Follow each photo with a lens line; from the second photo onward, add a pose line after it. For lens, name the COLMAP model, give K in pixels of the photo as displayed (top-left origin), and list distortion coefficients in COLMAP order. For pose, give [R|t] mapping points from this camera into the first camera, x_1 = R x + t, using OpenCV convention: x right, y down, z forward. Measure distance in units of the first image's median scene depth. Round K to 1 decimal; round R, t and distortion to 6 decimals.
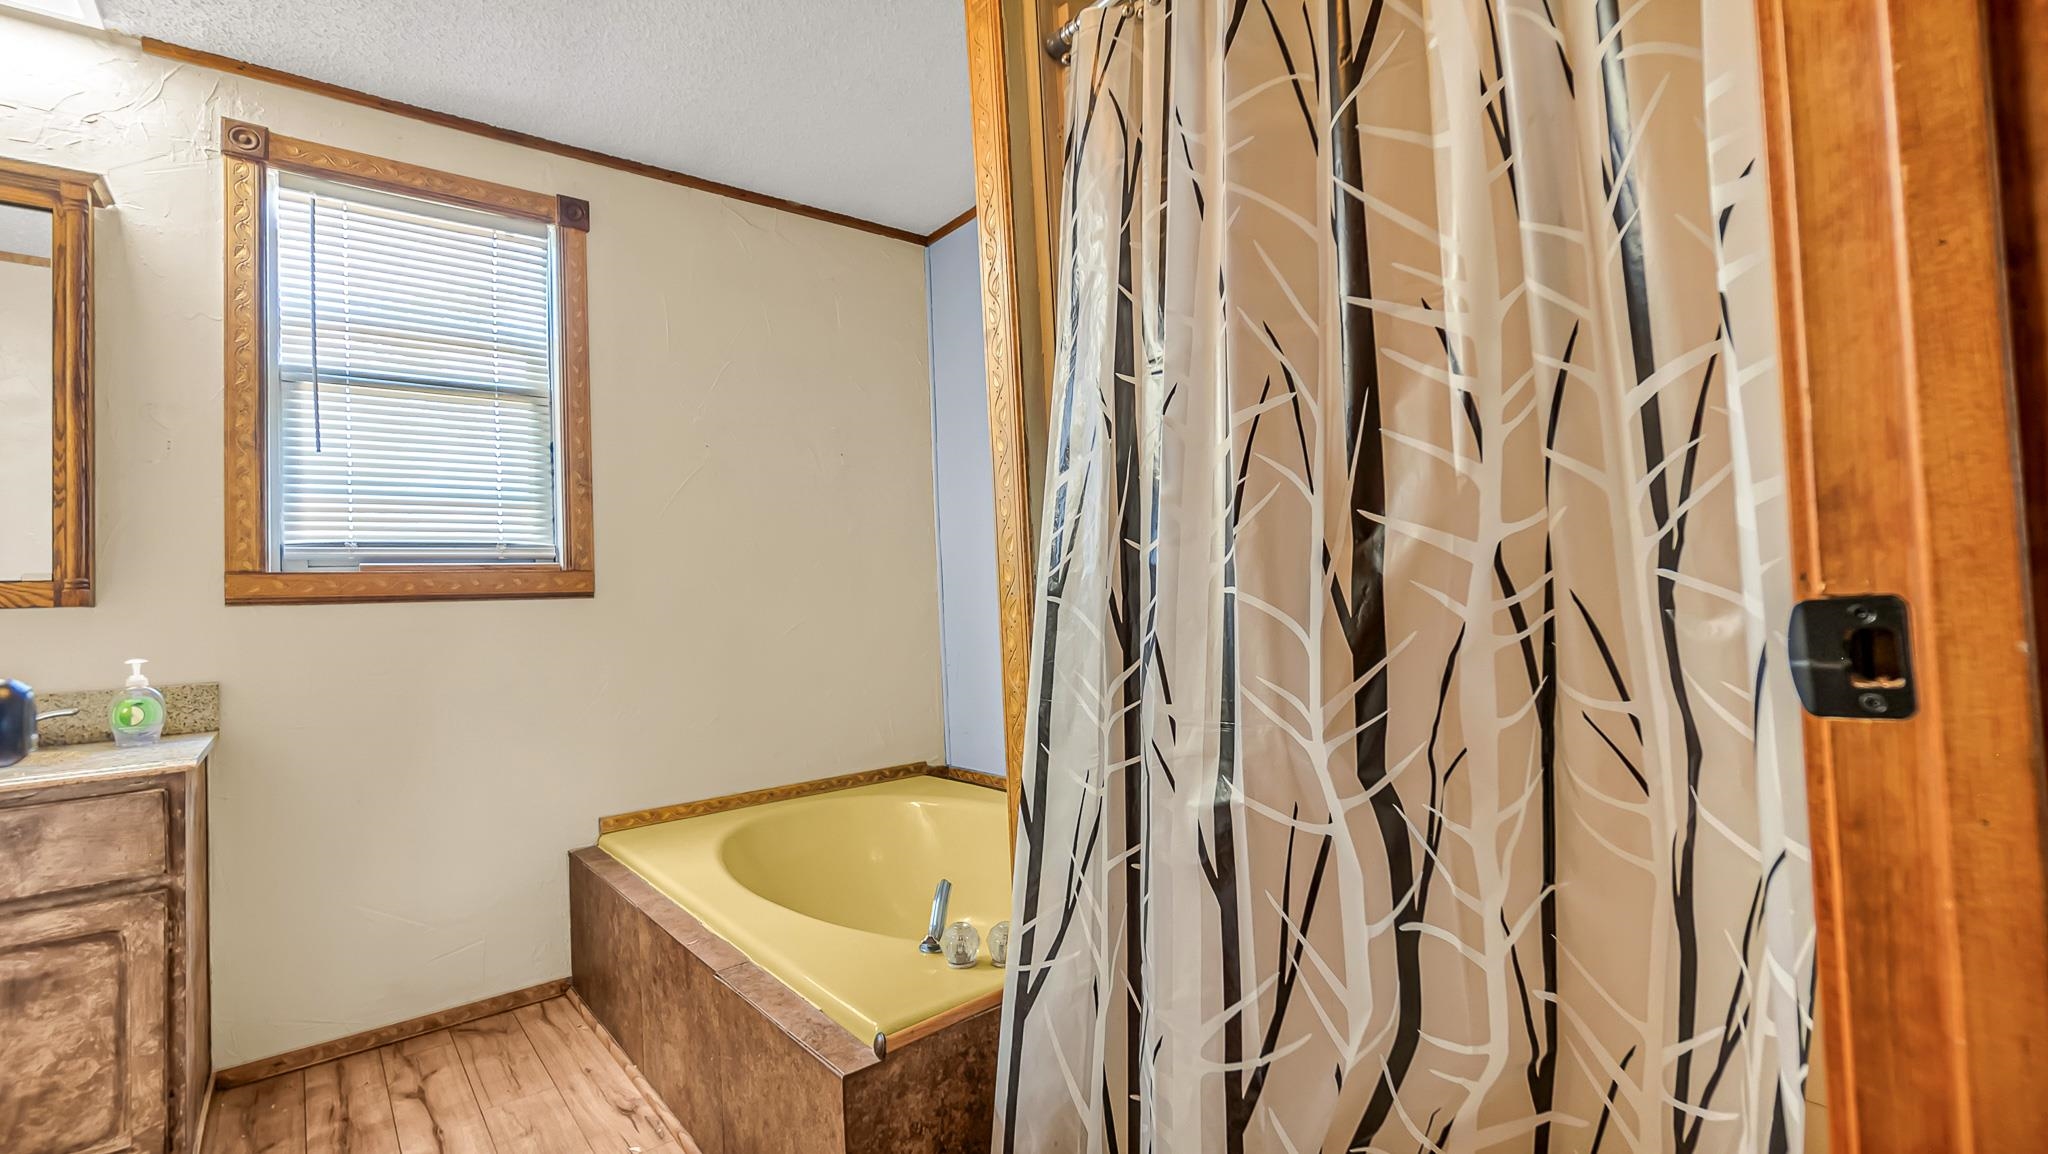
lens RADIAL K [[891.3, 0, 1032.9], [0, 891.3, 580.0], [0, 0, 1]] dist [0.001045, 0.000266]
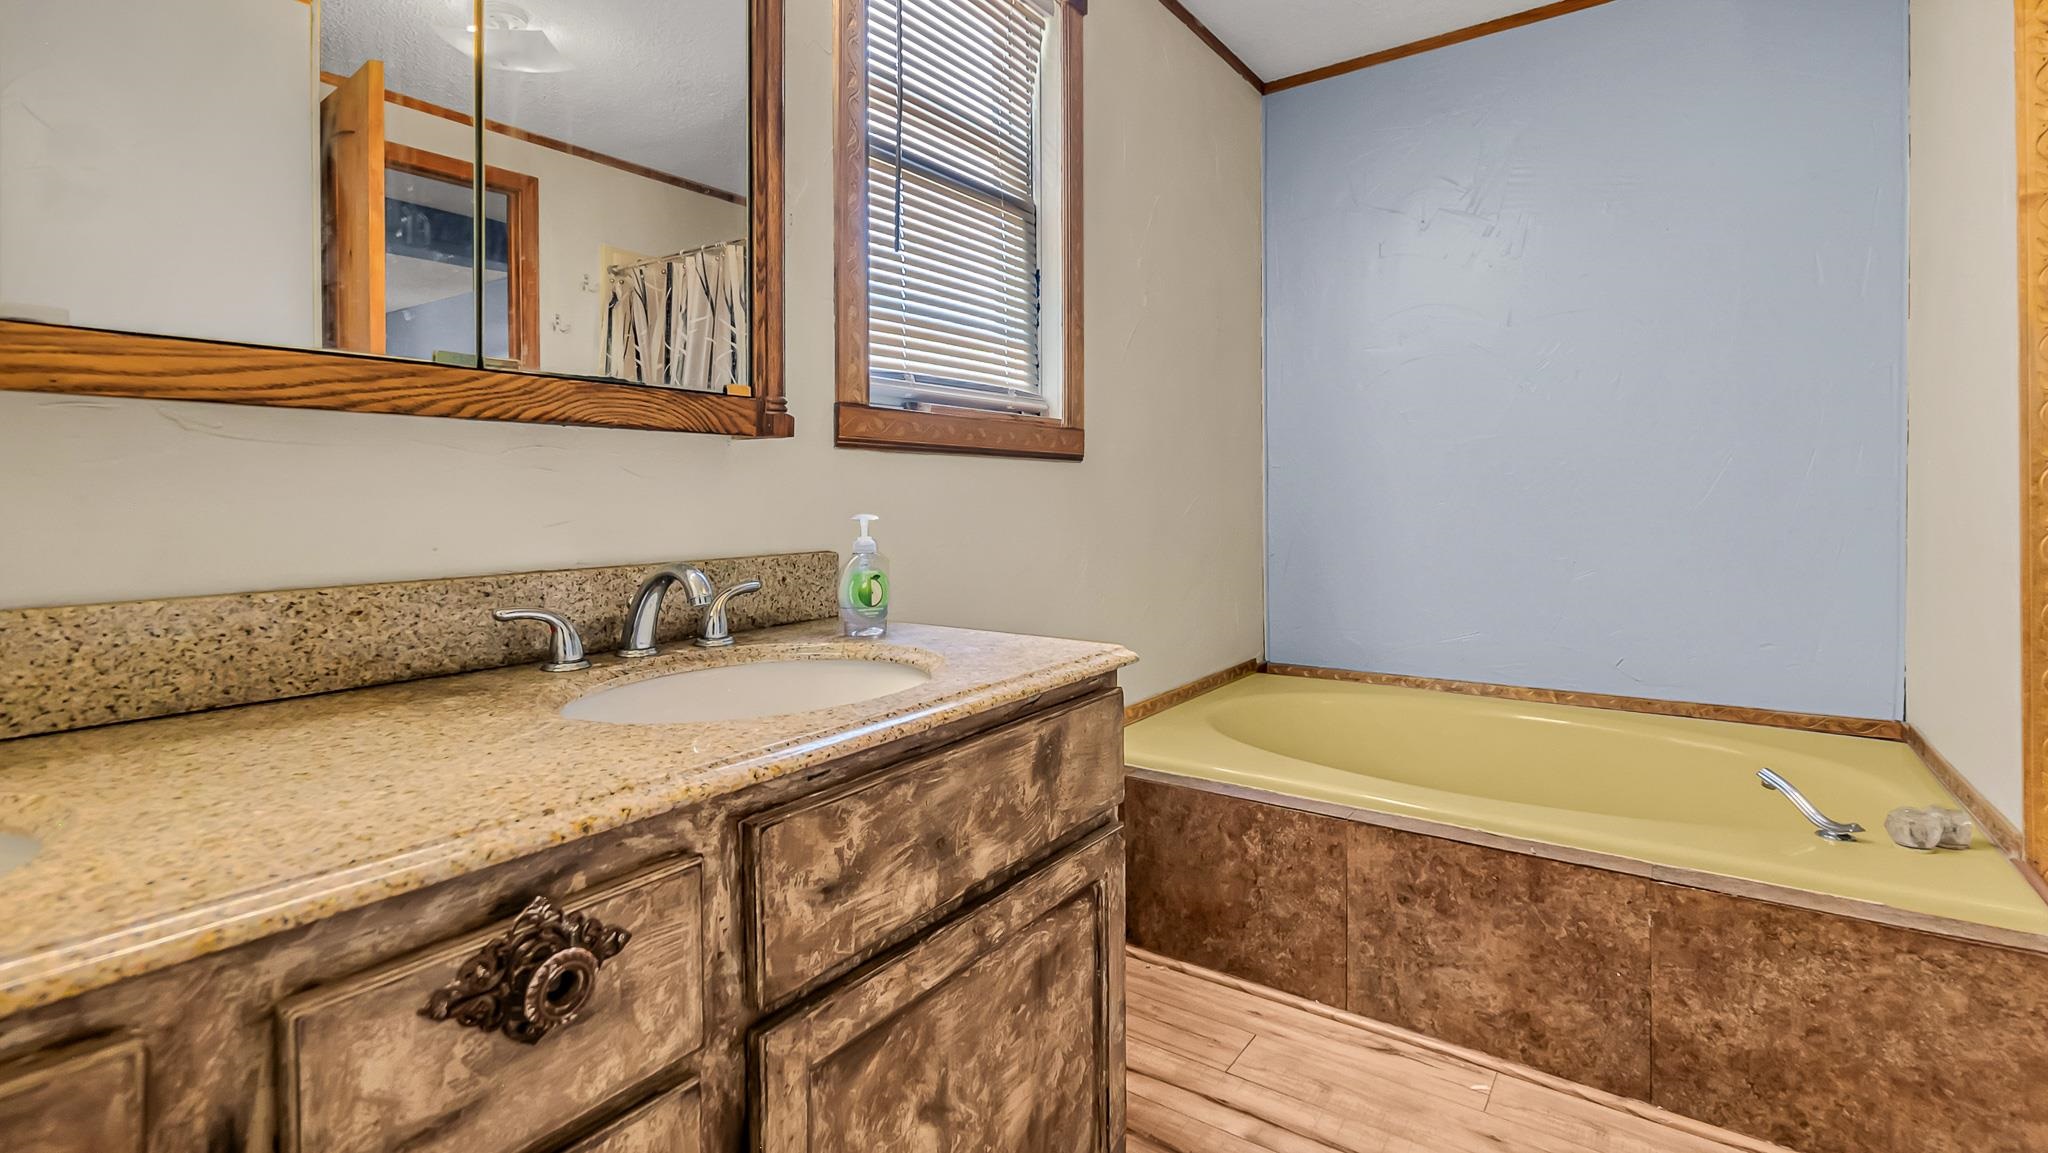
lens RADIAL K [[922.6, 0, 1020.5], [0, 922.6, 512.5], [0, 0, 1]] dist [-0.005482, 0.000604]
pose [[0.965437, 0.029417, 0.258972, -1.057006], [-0.038330, 0.998832, 0.029433, 0.059696], [-0.257804, -0.038342, 0.965436, 0.247336]]
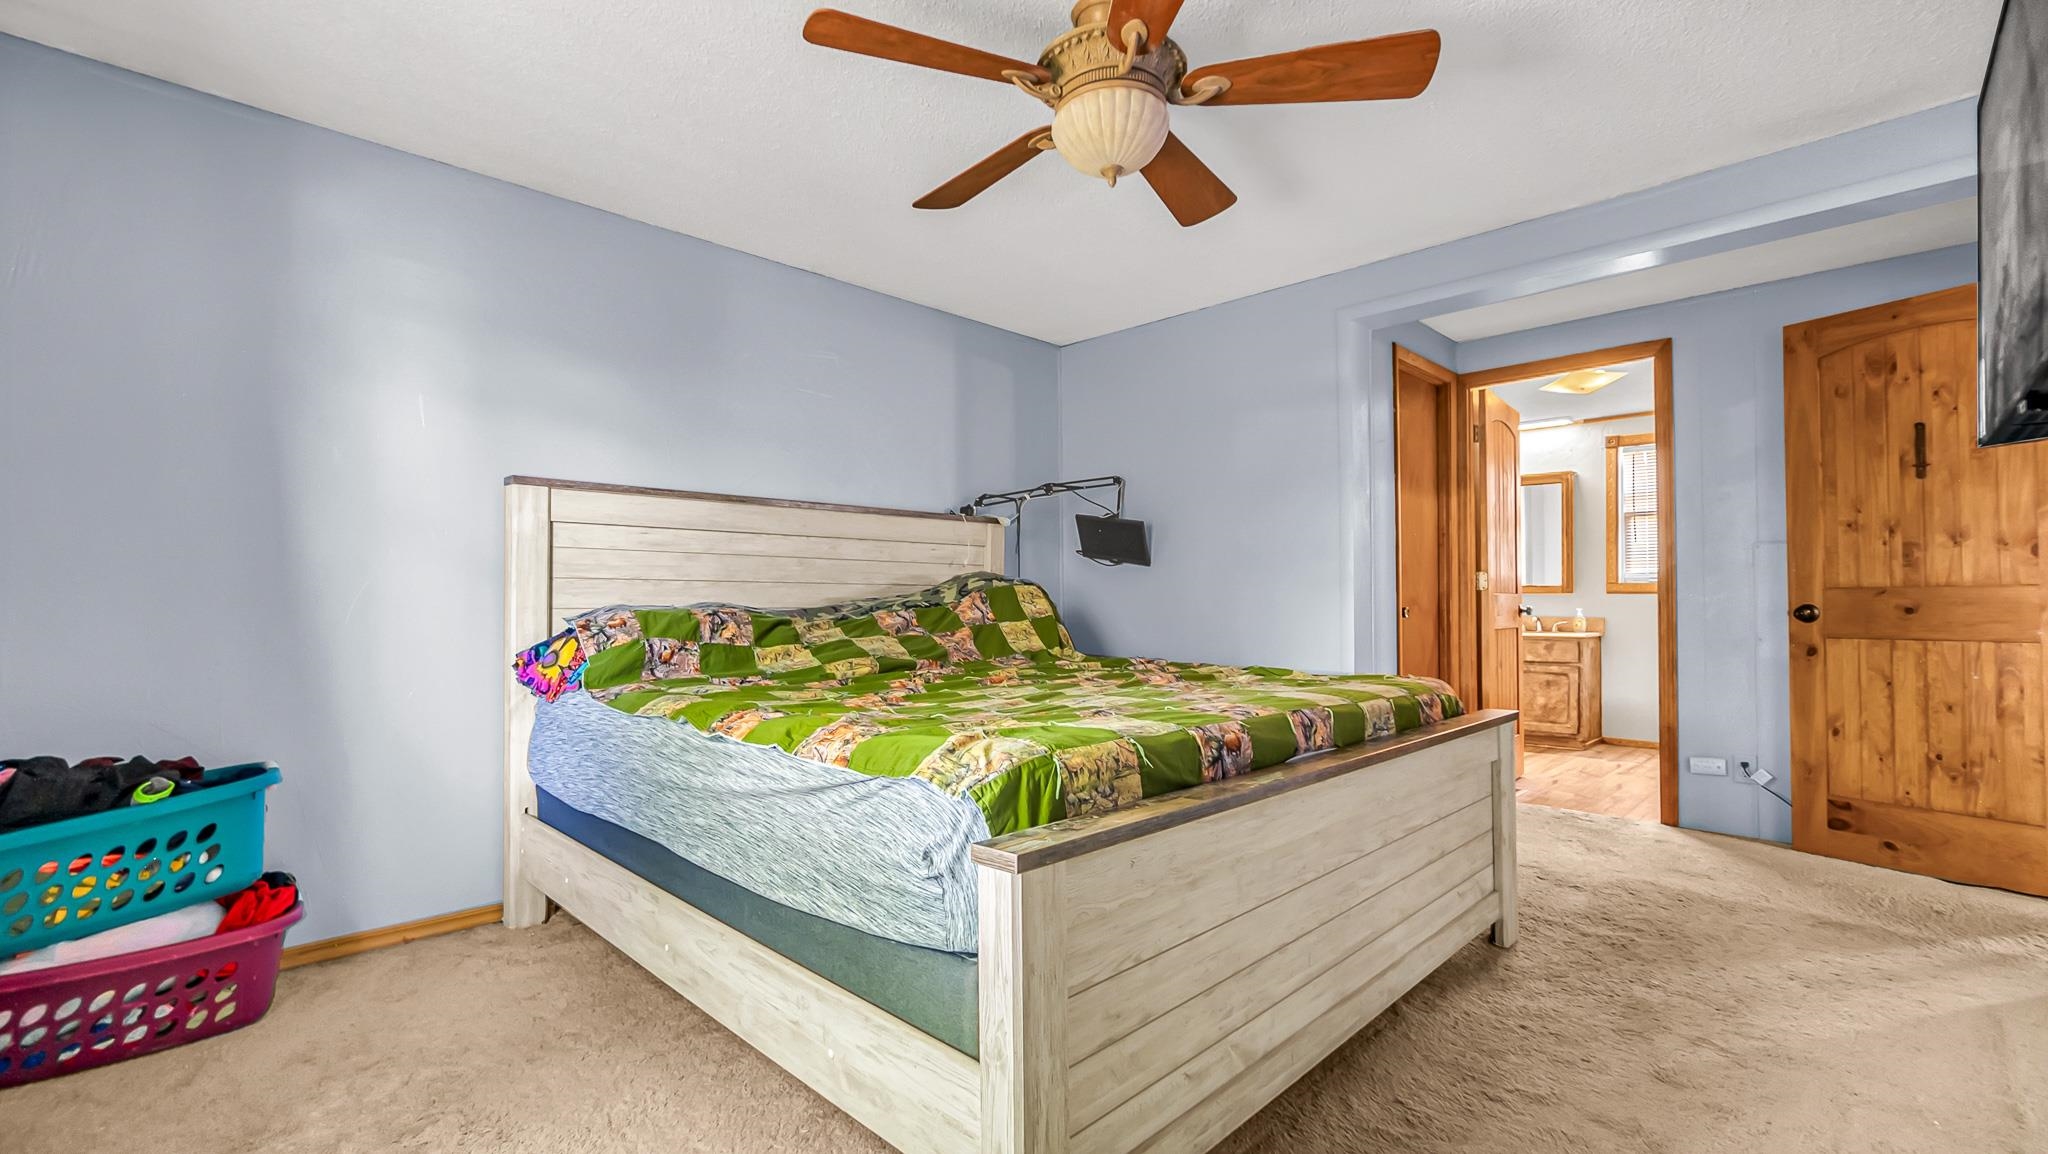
lens RADIAL K [[891.3, 0, 1026.2], [0, 891.3, 582.2], [0, 0, 1]] dist [0.001045, 0.000266]
pose [[0.105538, 0.005640, -0.994399, 2.221172], [0.017912, 0.999811, 0.007571, -0.079401], [0.994254, -0.018610, 0.105417, -1.511990]]
